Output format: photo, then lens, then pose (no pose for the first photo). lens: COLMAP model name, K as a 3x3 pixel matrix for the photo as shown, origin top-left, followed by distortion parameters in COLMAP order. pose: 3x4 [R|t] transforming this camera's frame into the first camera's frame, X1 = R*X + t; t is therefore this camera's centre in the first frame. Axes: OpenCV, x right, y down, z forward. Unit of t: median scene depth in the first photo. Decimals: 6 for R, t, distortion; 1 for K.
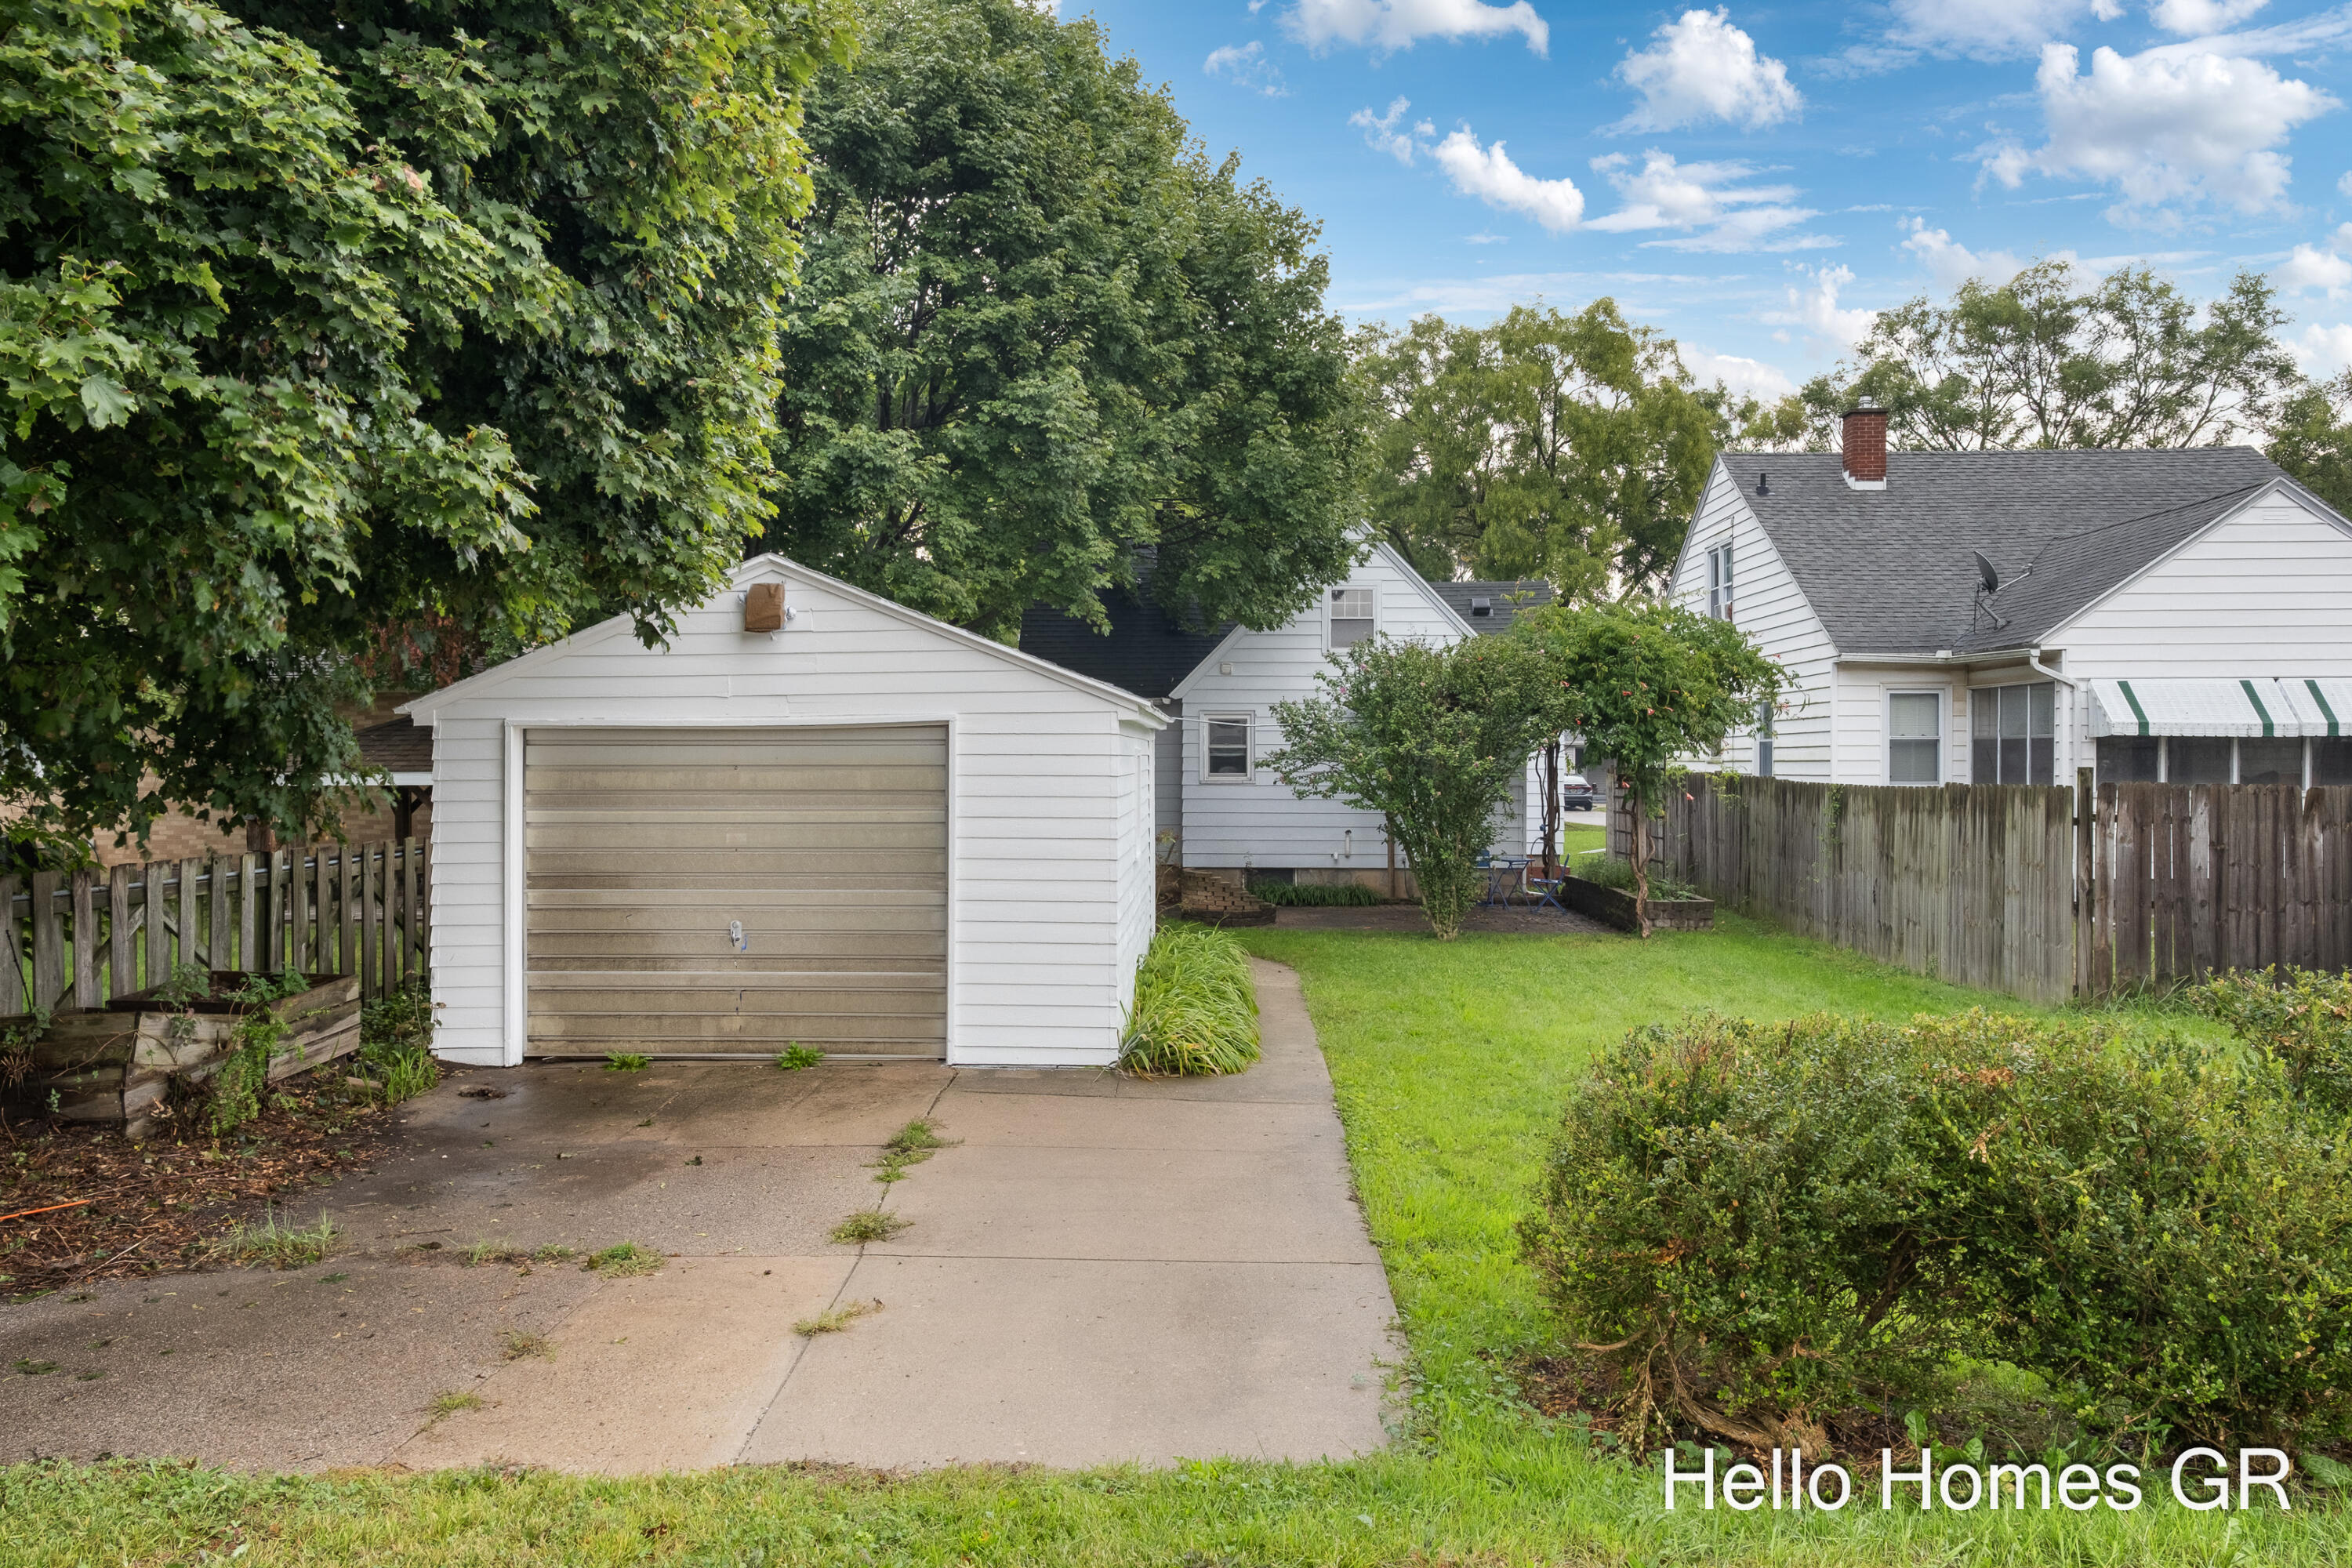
lens RADIAL K [[1629.2, 0, 1173.7], [0, 1629.2, 771.7], [0, 0, 1]] dist [0.005987, 0.002030]
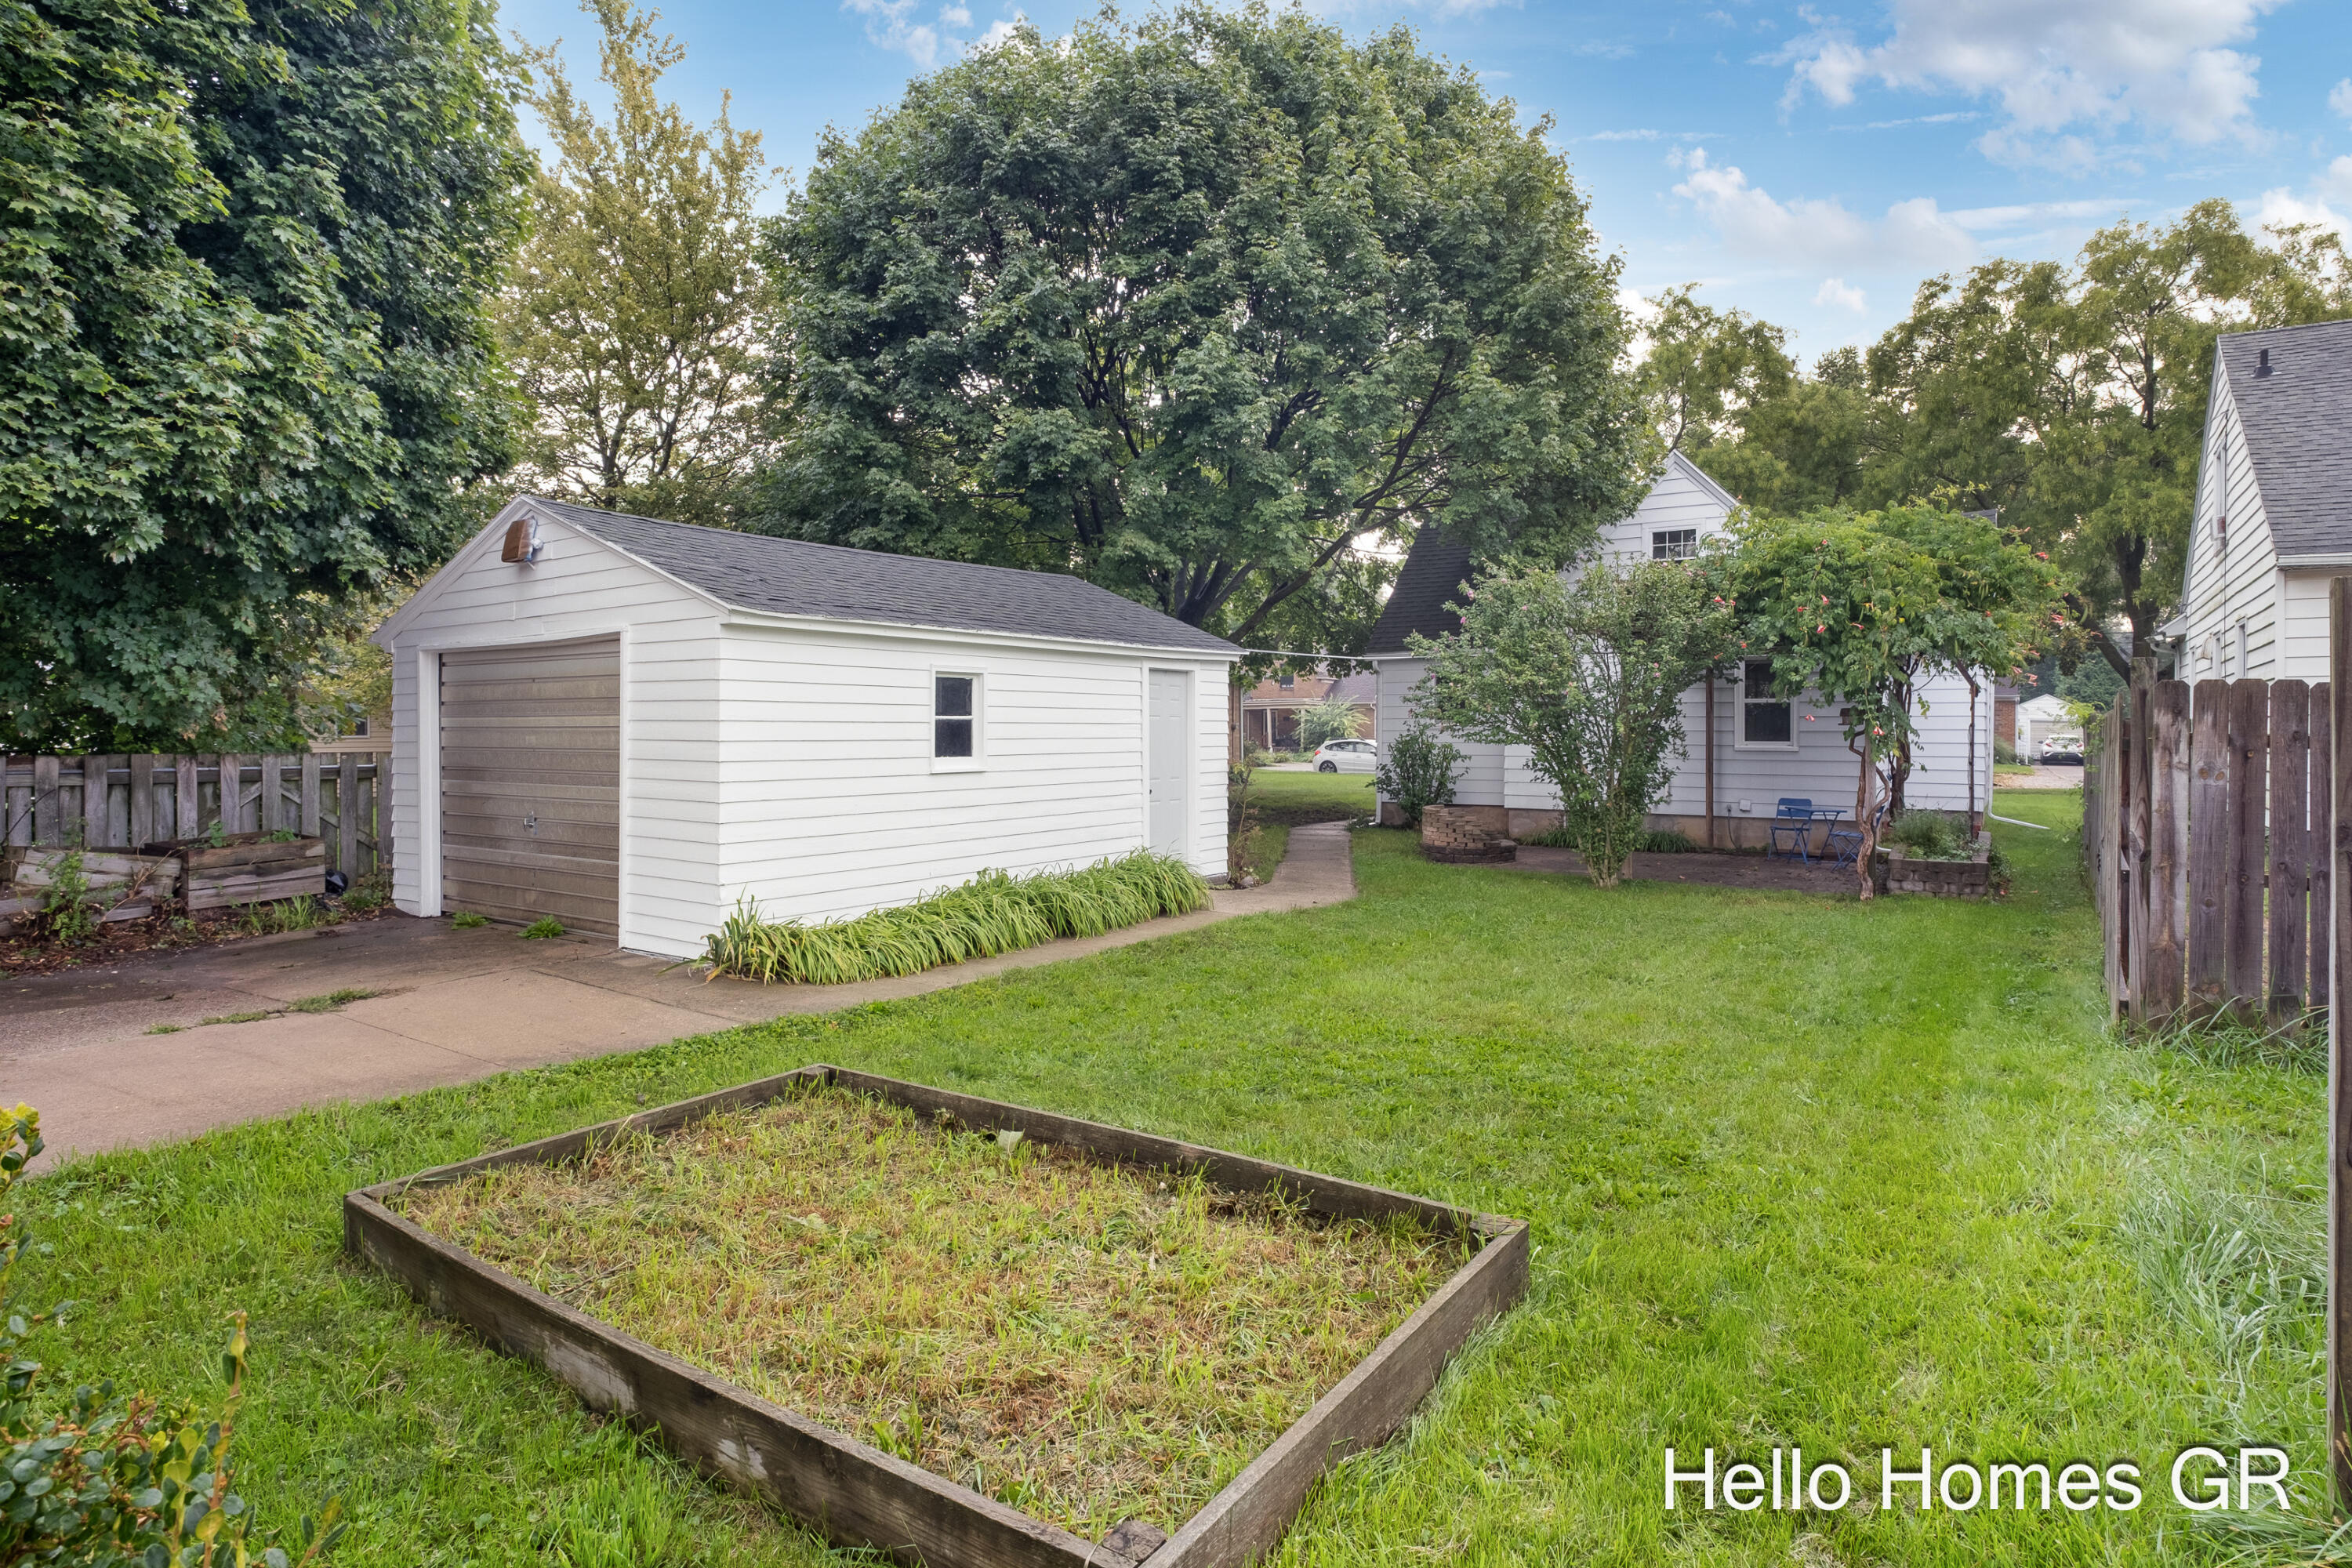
lens RADIAL K [[1260.6, 0, 1089.7], [0, 1260.6, 744.0], [0, 0, 1]] dist [-0.006899, 0.001661]
pose [[0.846308, 0.008326, -0.532628, 0.552613], [-0.005680, 0.999962, 0.006606, 0.034837], [0.532663, -0.002566, 0.846324, 0.436318]]
